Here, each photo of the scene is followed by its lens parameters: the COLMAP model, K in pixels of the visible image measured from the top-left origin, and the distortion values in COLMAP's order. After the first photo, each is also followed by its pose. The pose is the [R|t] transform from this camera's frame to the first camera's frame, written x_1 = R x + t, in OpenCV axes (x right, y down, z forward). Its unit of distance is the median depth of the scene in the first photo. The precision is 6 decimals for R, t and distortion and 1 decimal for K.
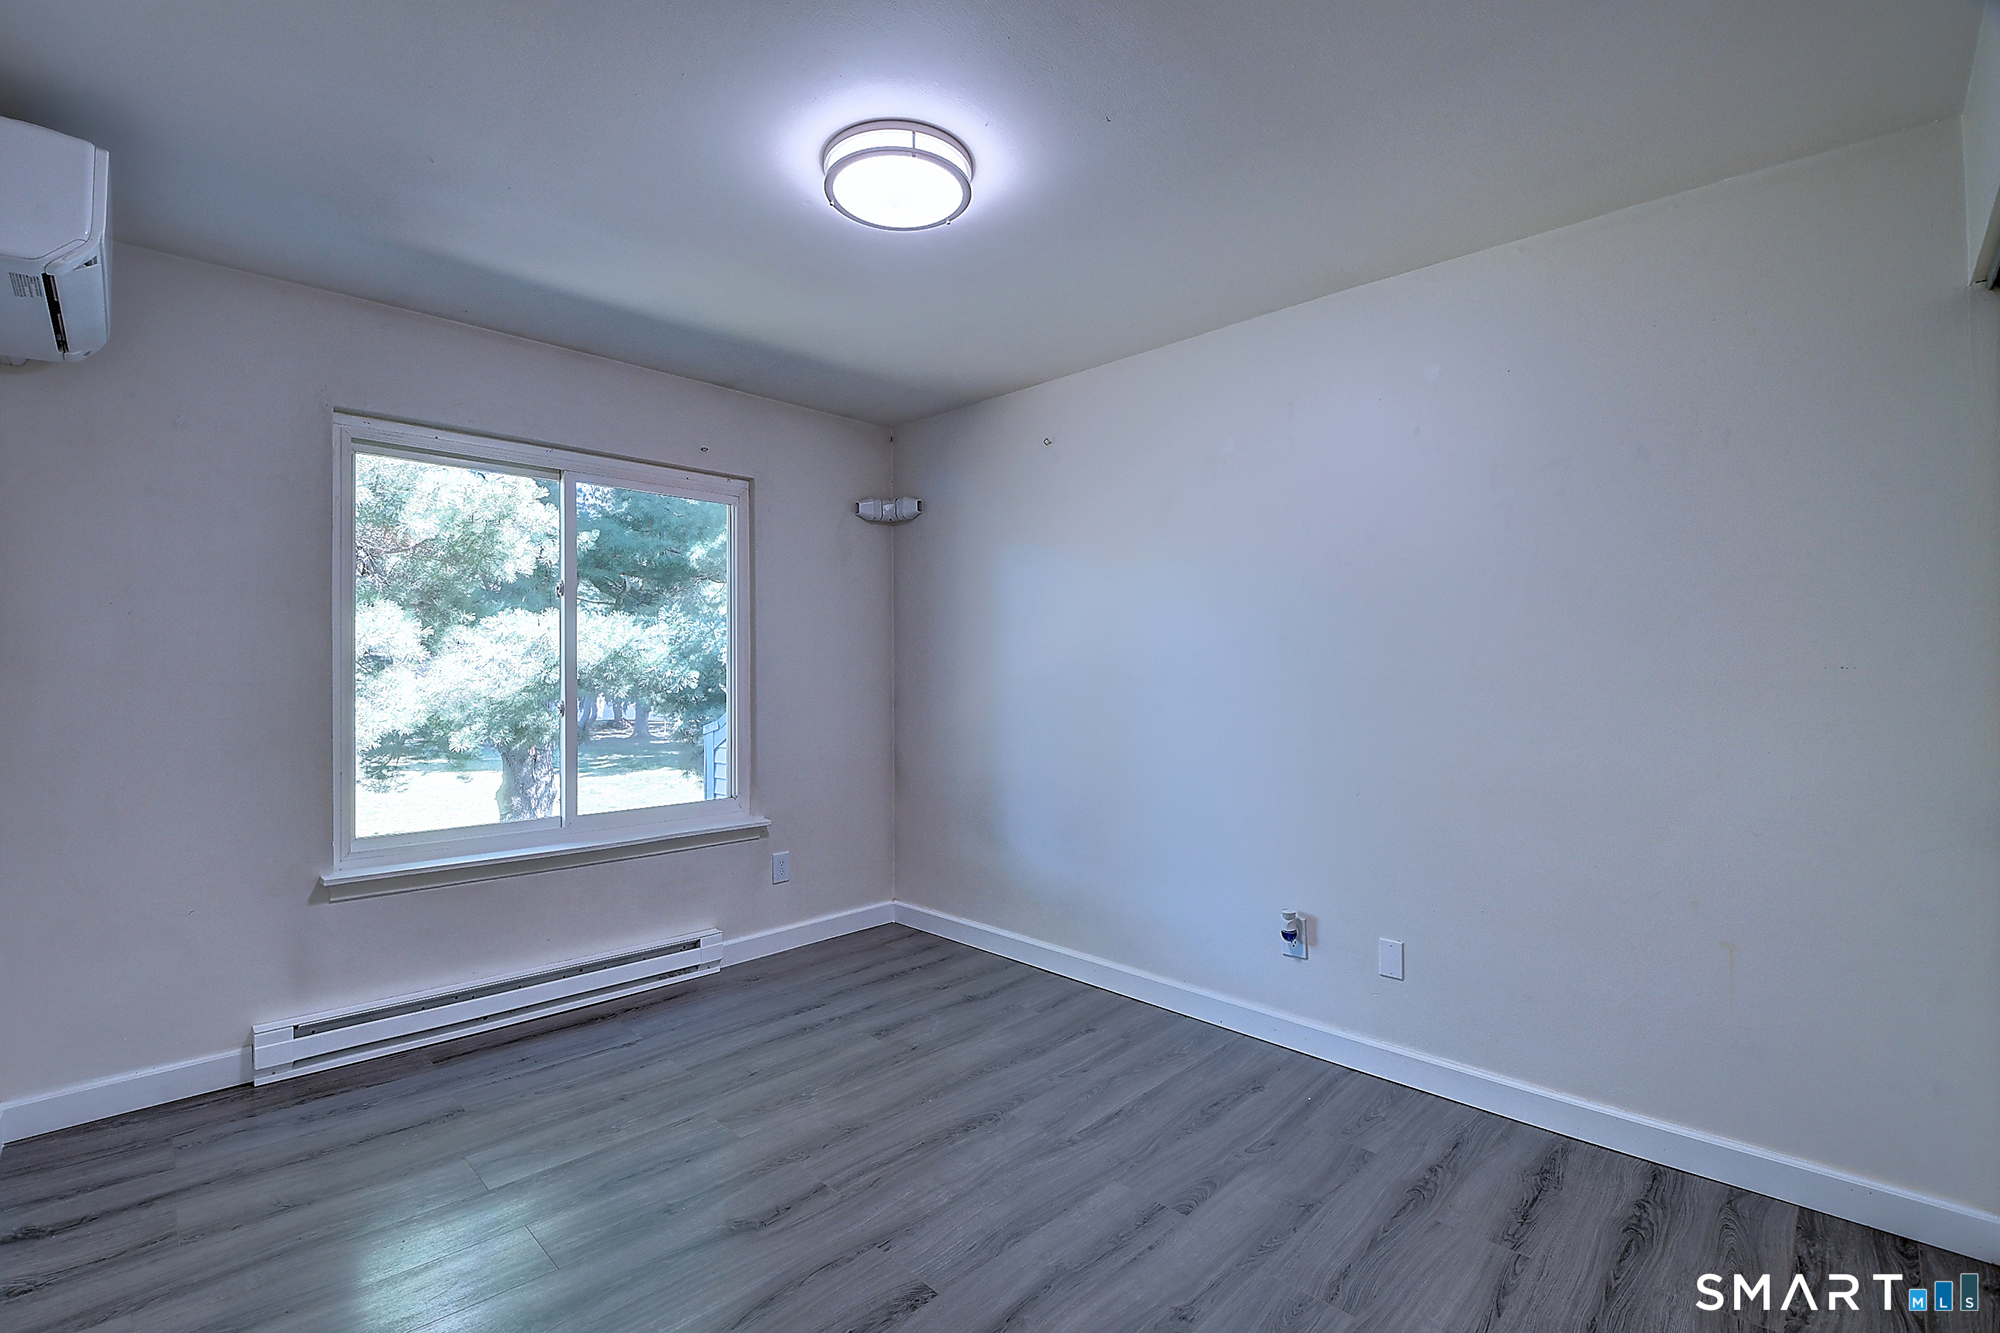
lens RADIAL K [[888.7, 0, 970.9], [0, 888.7, 670.1], [0, 0, 1]] dist [0.017240, -0.024823]
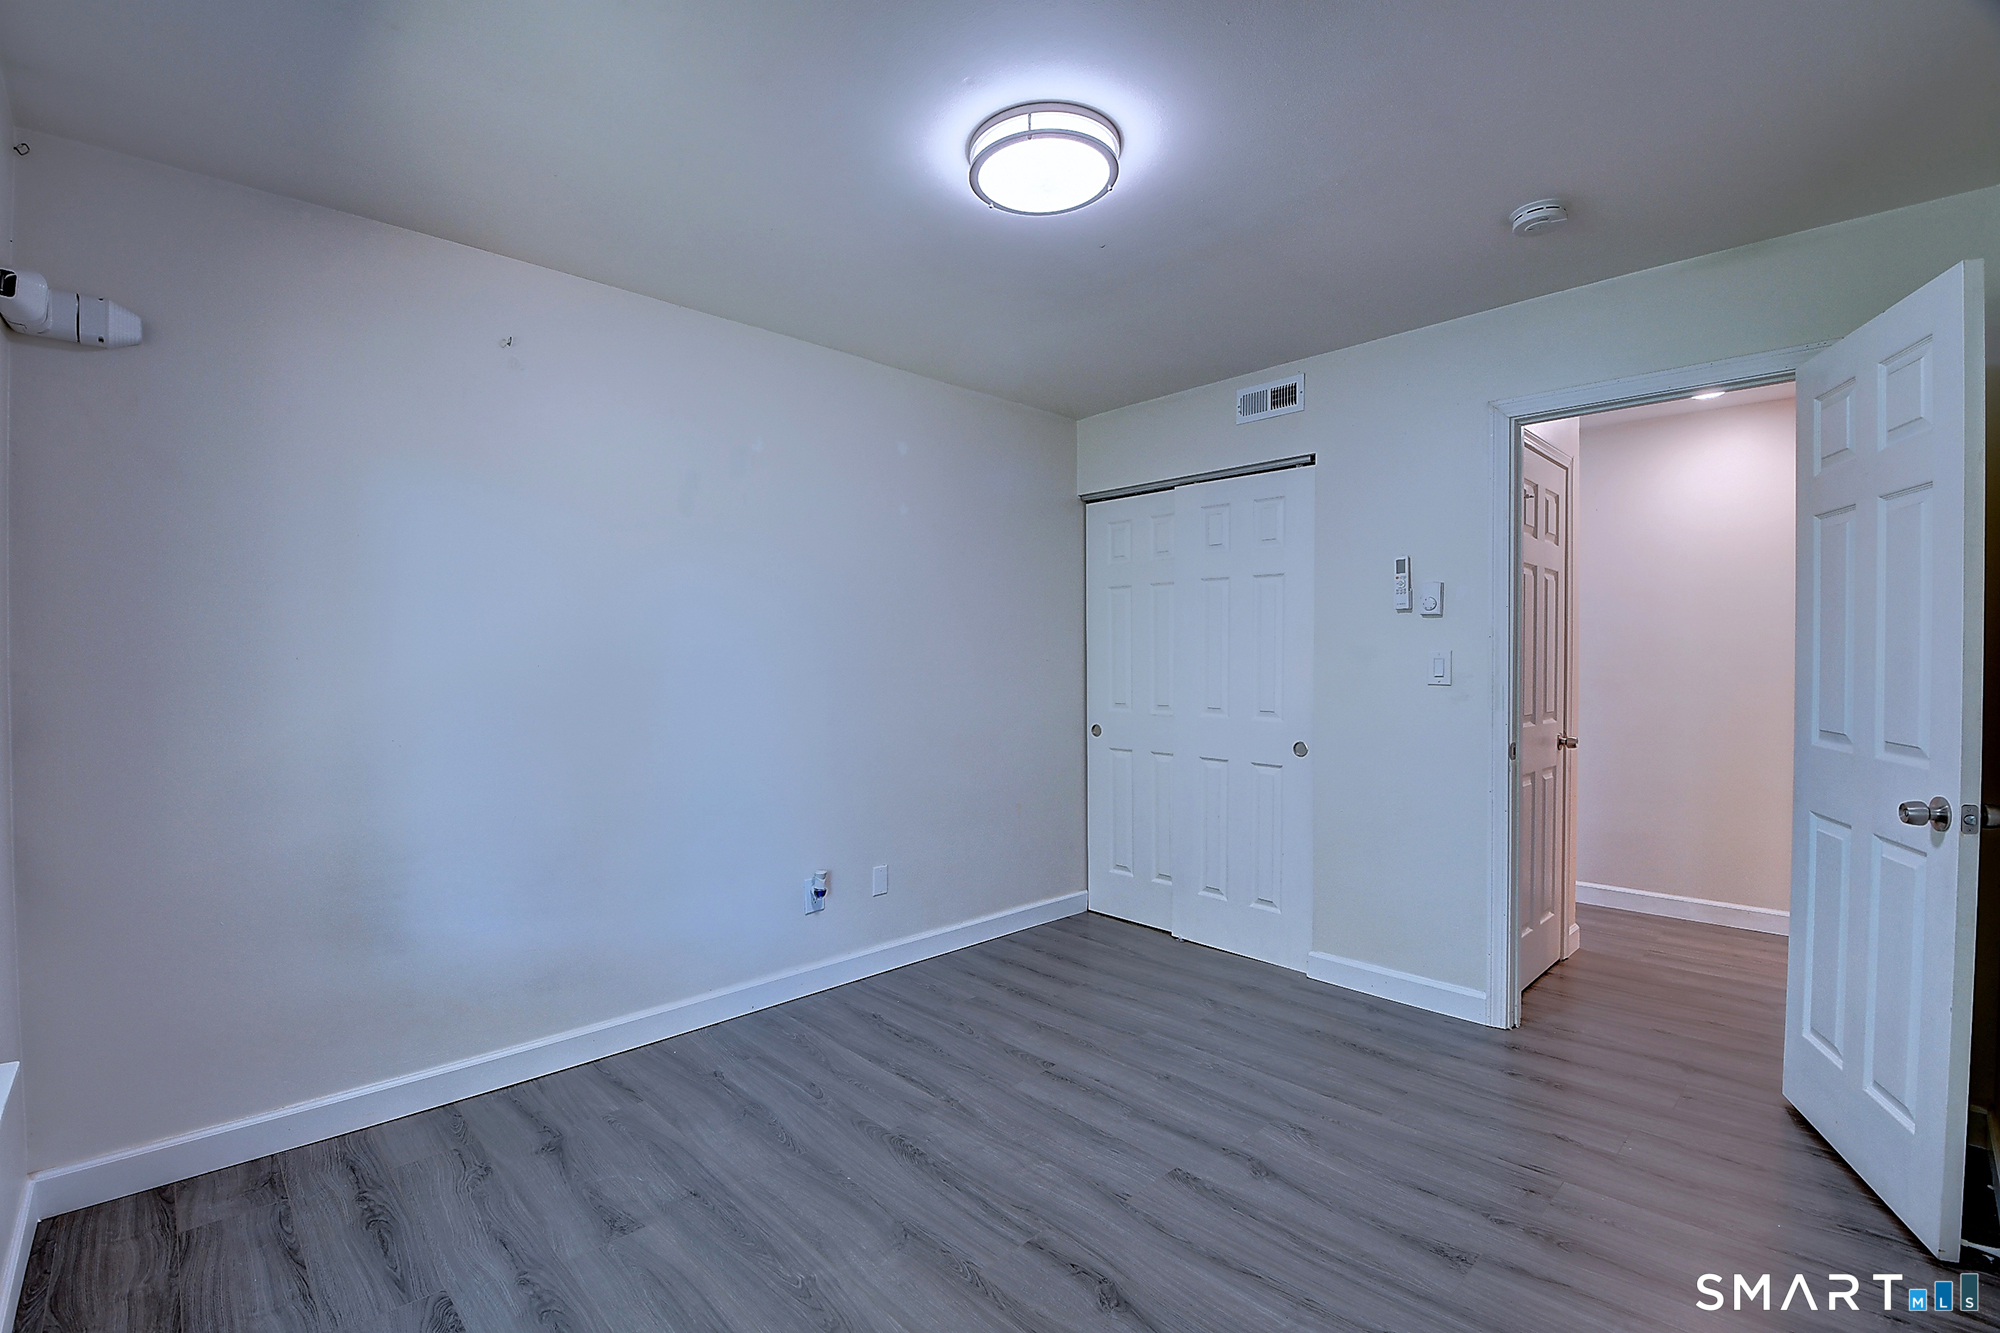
lens RADIAL K [[886.4, 0, 986.4], [0, 886.4, 666.7], [0, 0, 1]] dist [0.016199, -0.024465]
pose [[0.008320, -0.005904, 0.999948, -0.828669], [0.001878, 0.999981, 0.005889, -0.000970], [-0.999964, 0.001829, 0.008330, 0.818281]]
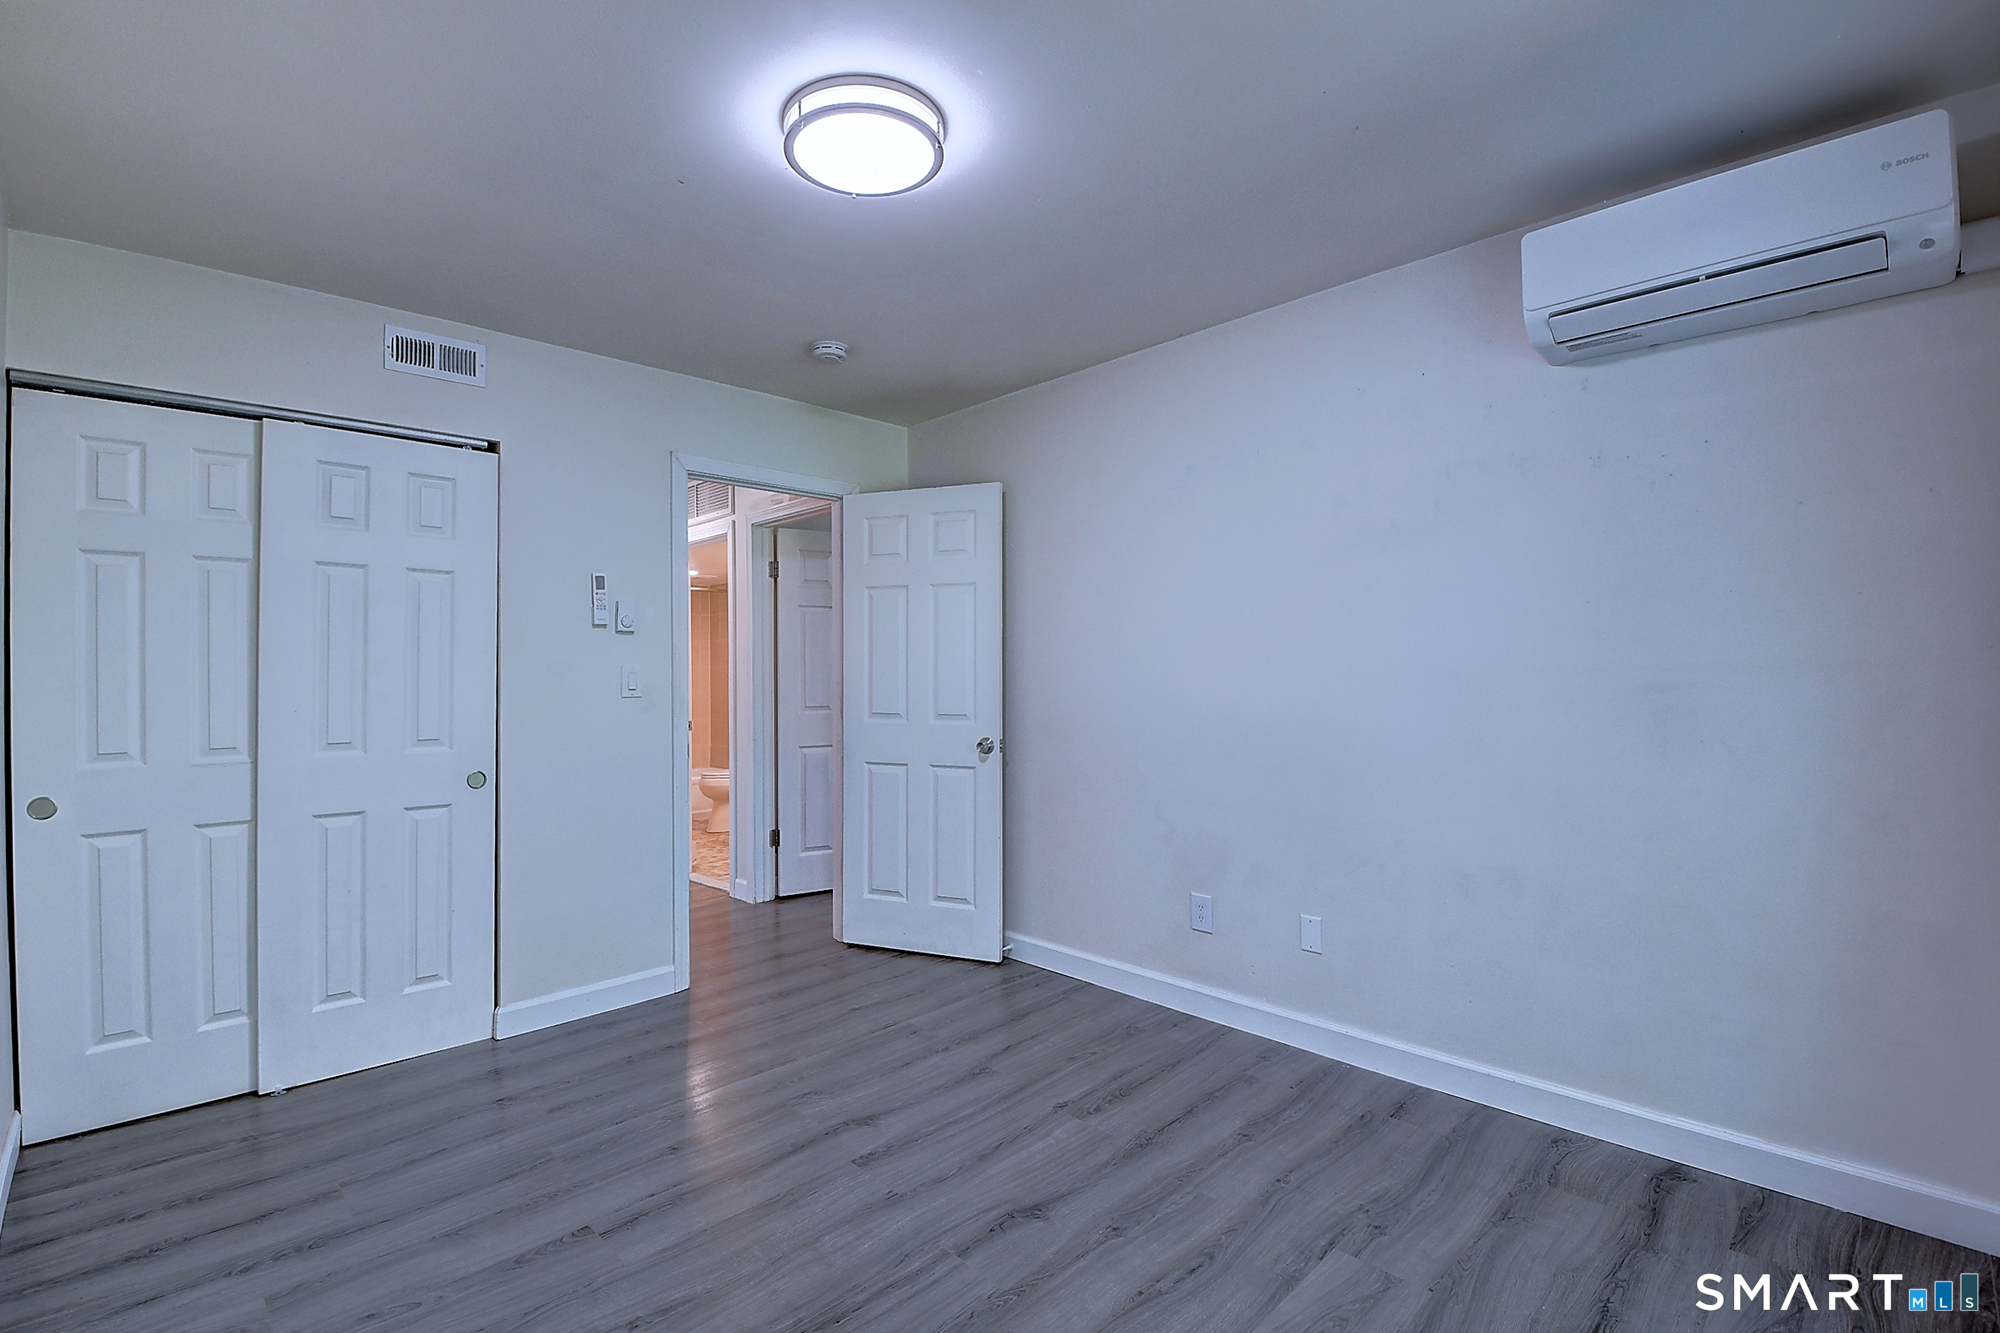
lens RADIAL K [[886.4, 0, 986.4], [0, 886.4, 666.7], [0, 0, 1]] dist [0.016199, -0.024465]
pose [[-0.999927, 0.011681, 0.003129, -0.158719], [0.011663, 0.999916, -0.005700, 0.000555], [-0.003195, -0.005663, -0.999979, 1.489446]]
